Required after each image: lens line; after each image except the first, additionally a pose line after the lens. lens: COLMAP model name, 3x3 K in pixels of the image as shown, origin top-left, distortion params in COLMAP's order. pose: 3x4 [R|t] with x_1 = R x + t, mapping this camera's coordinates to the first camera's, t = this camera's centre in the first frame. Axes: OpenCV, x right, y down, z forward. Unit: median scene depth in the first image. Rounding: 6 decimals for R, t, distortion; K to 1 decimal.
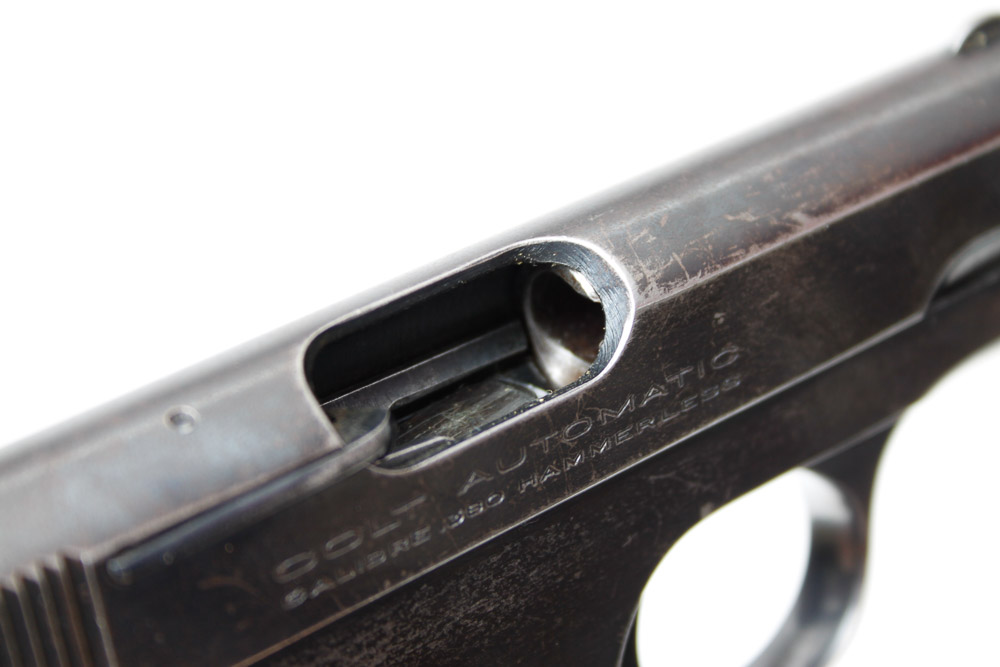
lens RADIAL K [[2252.8, 0, 499.0], [0, 2252.8, 351.7], [0, 0, 1]] dist [0.063897, 0.323625]
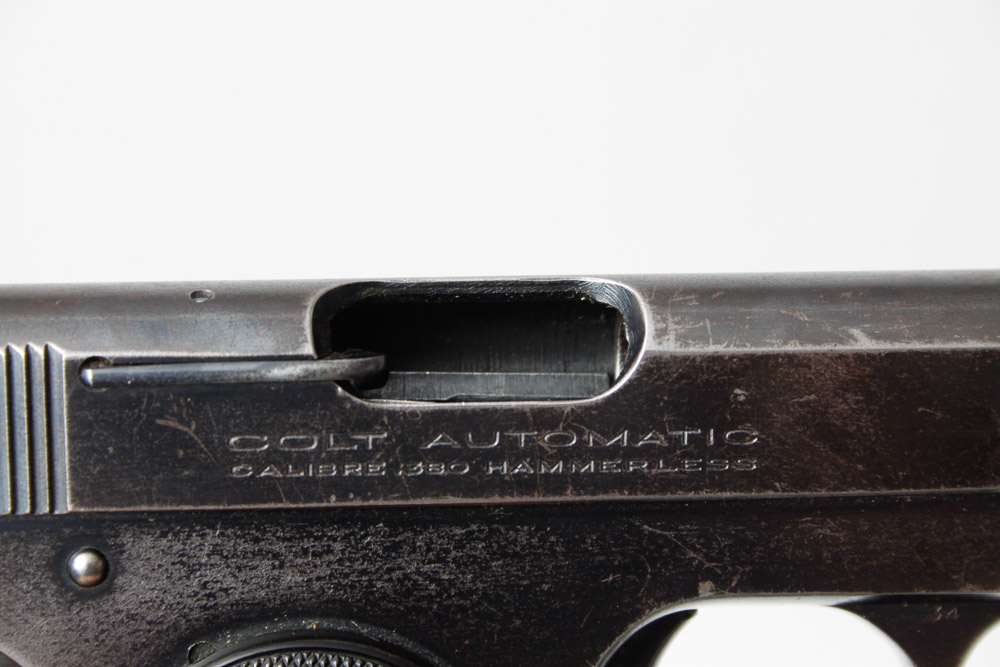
lens RADIAL K [[2252.8, 0, 499.0], [0, 2252.8, 351.7], [0, 0, 1]] dist [0.063897, 0.323625]
pose [[0.822040, 0.213631, -0.527838, 0.575549], [-0.337154, 0.929610, -0.148835, 0.166715], [0.458888, 0.300311, 0.836203, 0.058134]]
